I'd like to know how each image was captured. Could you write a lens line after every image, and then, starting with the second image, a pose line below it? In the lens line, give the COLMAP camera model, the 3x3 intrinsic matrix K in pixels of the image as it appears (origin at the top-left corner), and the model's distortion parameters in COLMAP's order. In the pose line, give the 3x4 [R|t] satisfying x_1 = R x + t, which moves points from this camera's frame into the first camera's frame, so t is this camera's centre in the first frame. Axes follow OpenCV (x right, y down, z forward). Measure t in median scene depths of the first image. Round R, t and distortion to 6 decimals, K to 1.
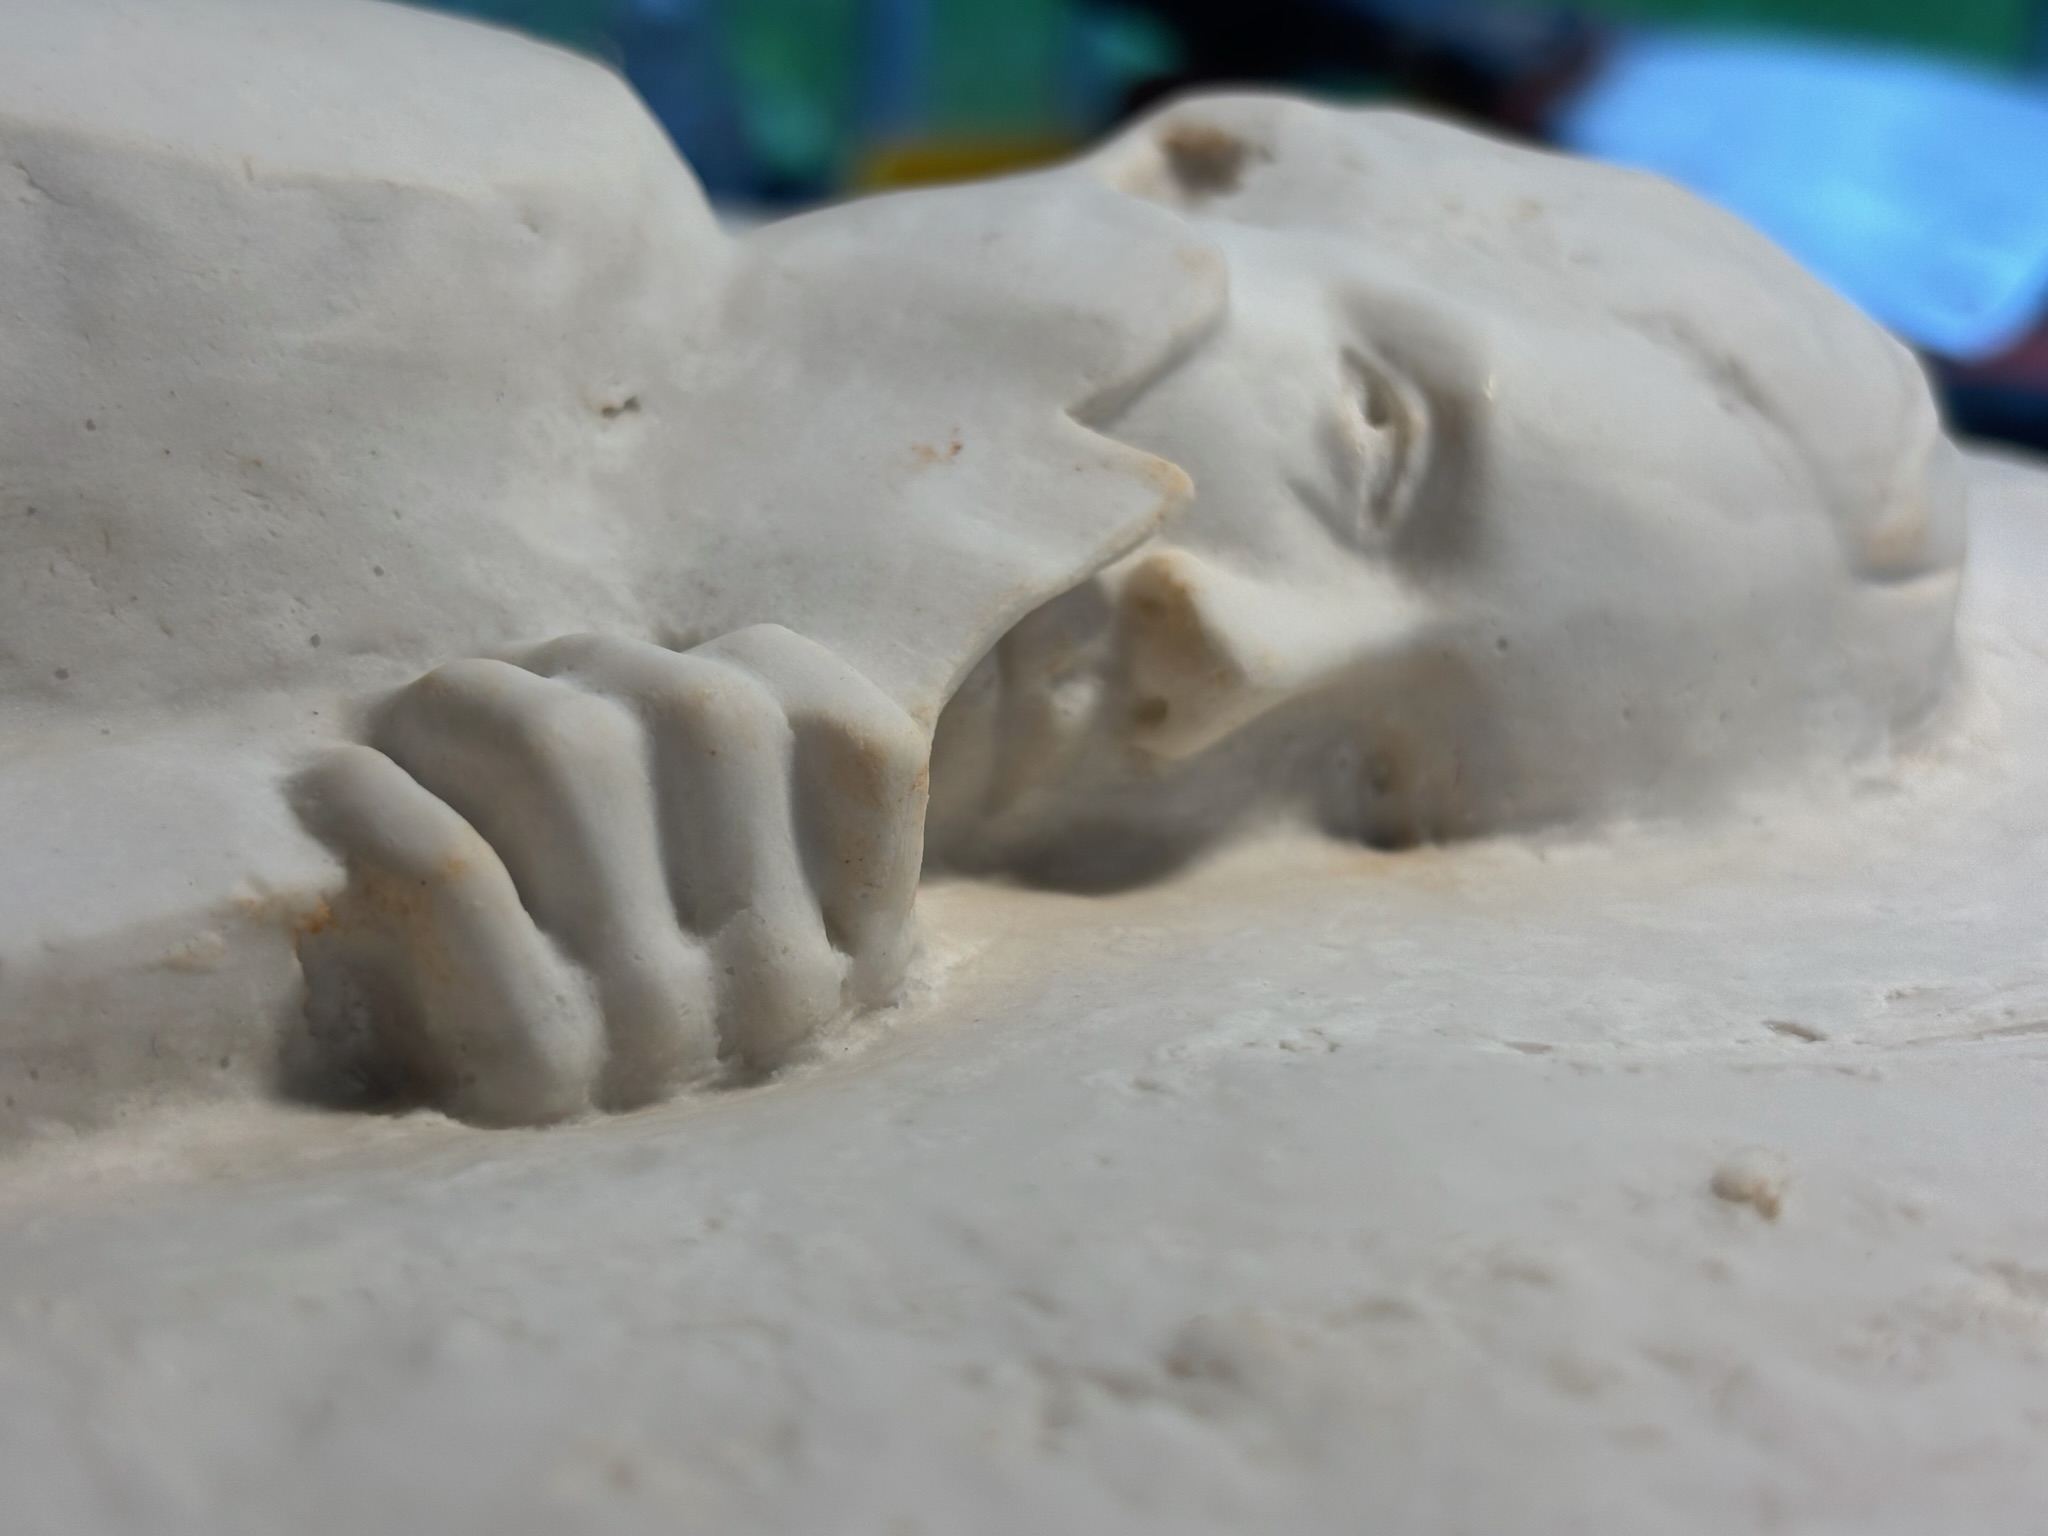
lens RADIAL K [[3423.9, 0, 1024.0], [0, 3423.9, 768.0], [0, 0, 1]] dist [0.280994, -1.469291]
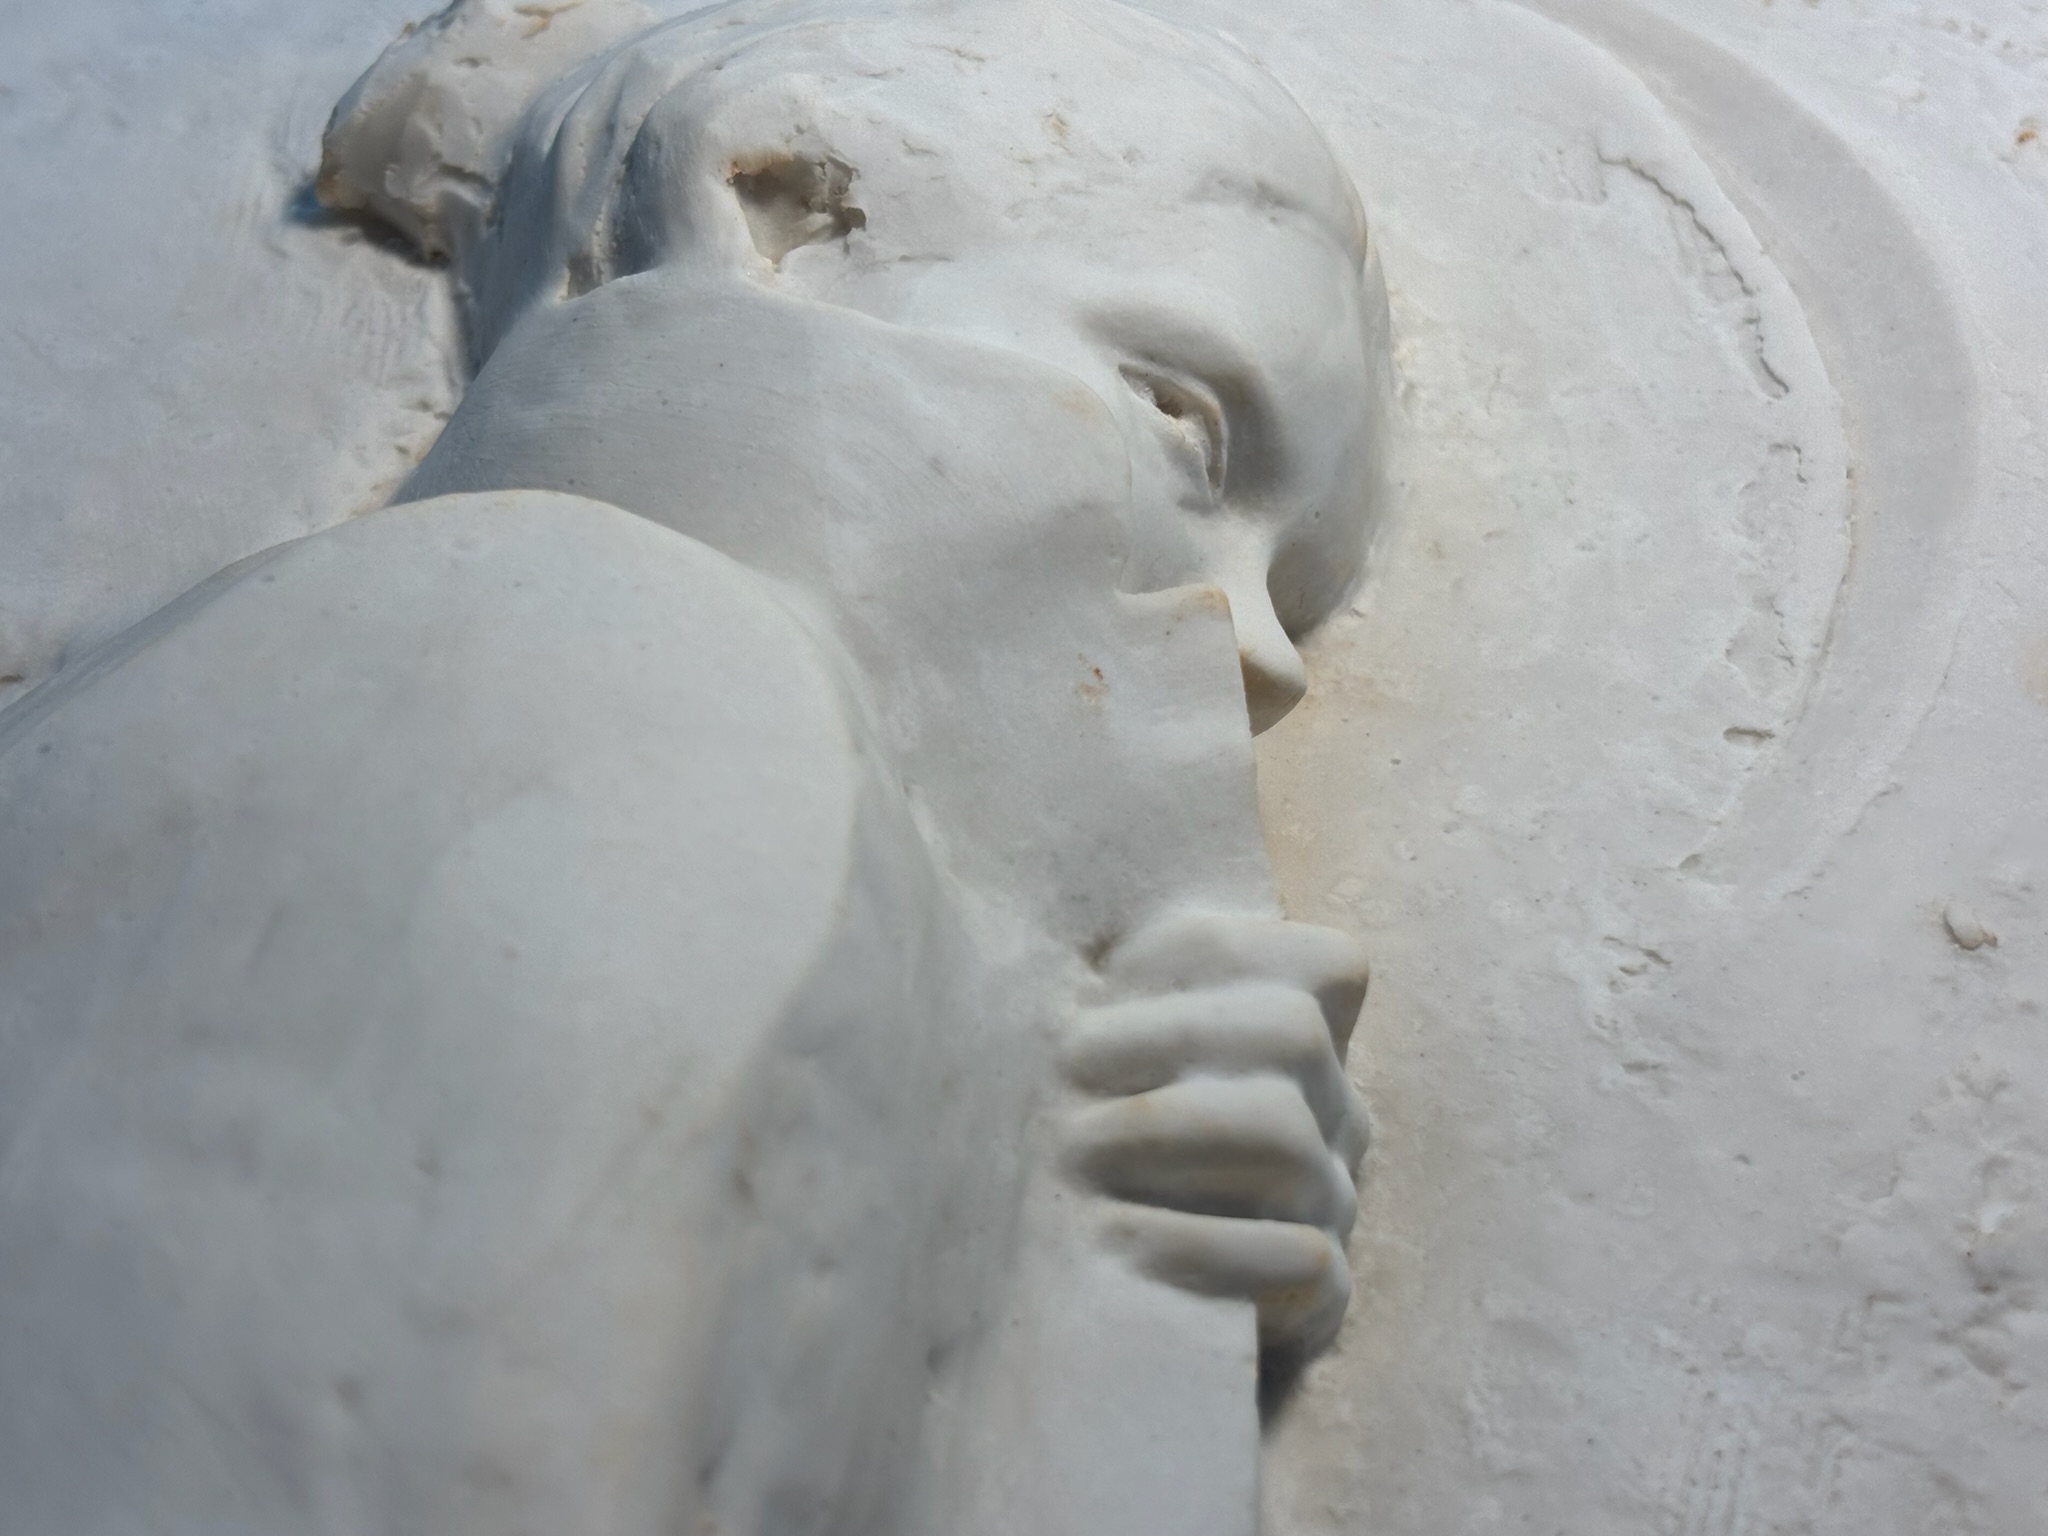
lens RADIAL K [[3363.2, 0, 1024.0], [0, 3363.2, 768.0], [0, 0, 1]] dist [0.279891, -1.349689]
pose [[0.682906, -0.590843, 0.429585, -0.670325], [0.288524, 0.758409, 0.584439, -0.903208], [-0.671114, -0.275172, 0.688395, 0.141292]]
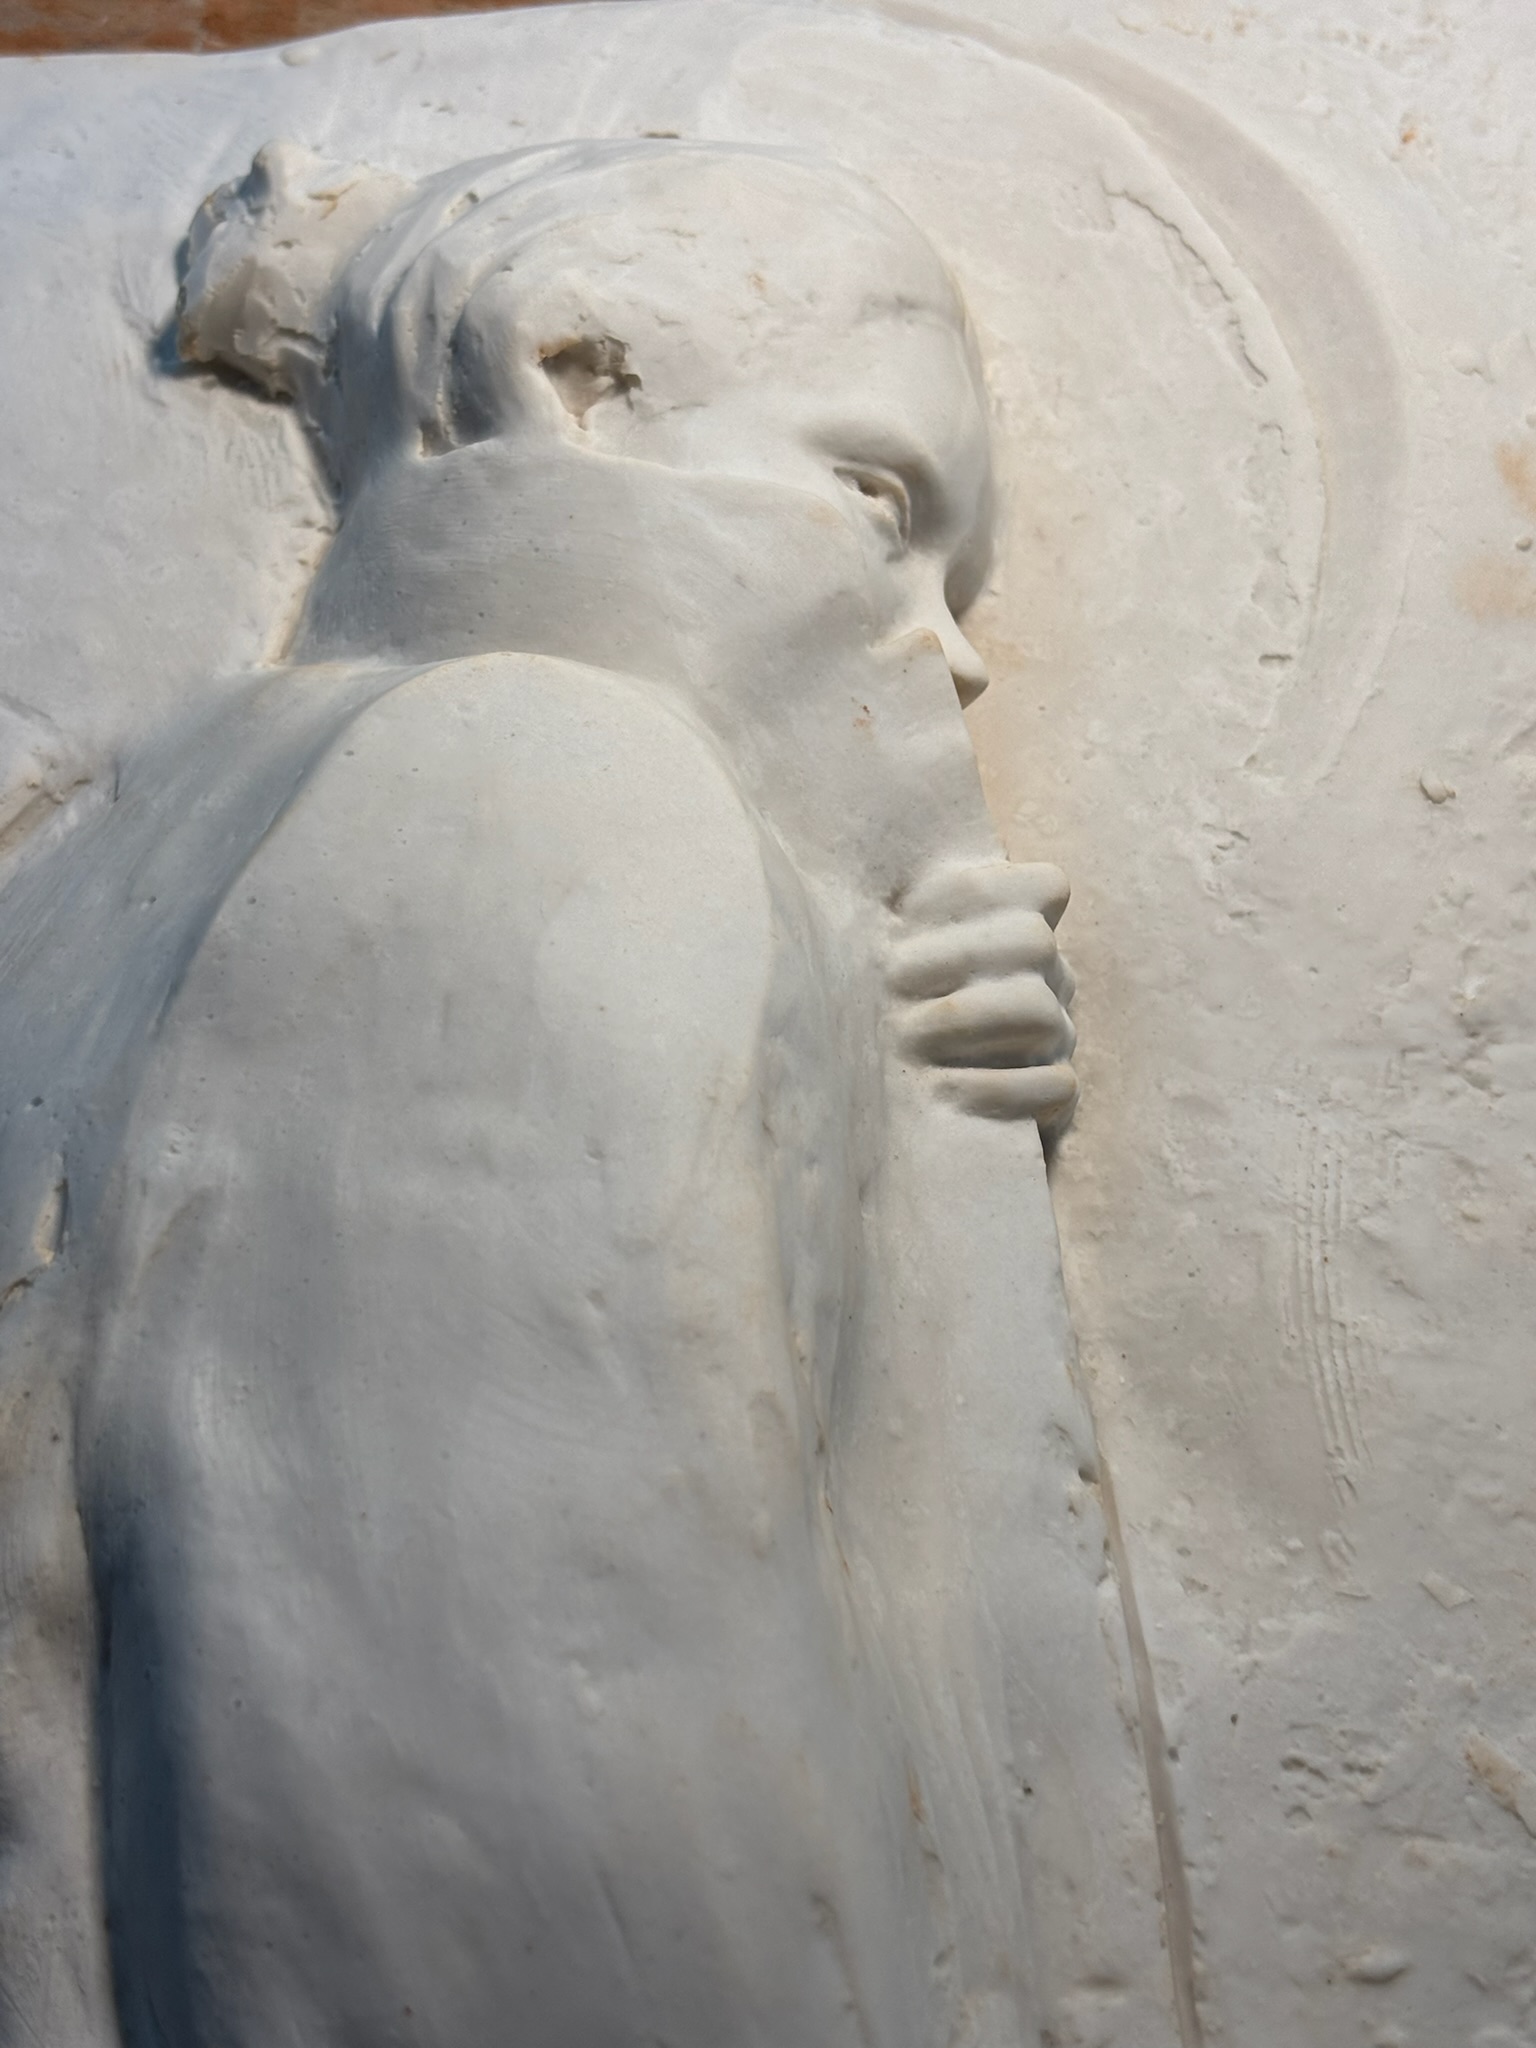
lens RADIAL K [[3363.2, 0, 744.7], [0, 3363.2, 1030.7], [0, 0, 1]] dist [0.279891, -1.349689]
pose [[0.544214, -0.764482, 0.345542, -0.937519], [0.293059, 0.559160, 0.775537, -1.634998], [-0.786097, -0.320793, 0.528341, -0.010339]]
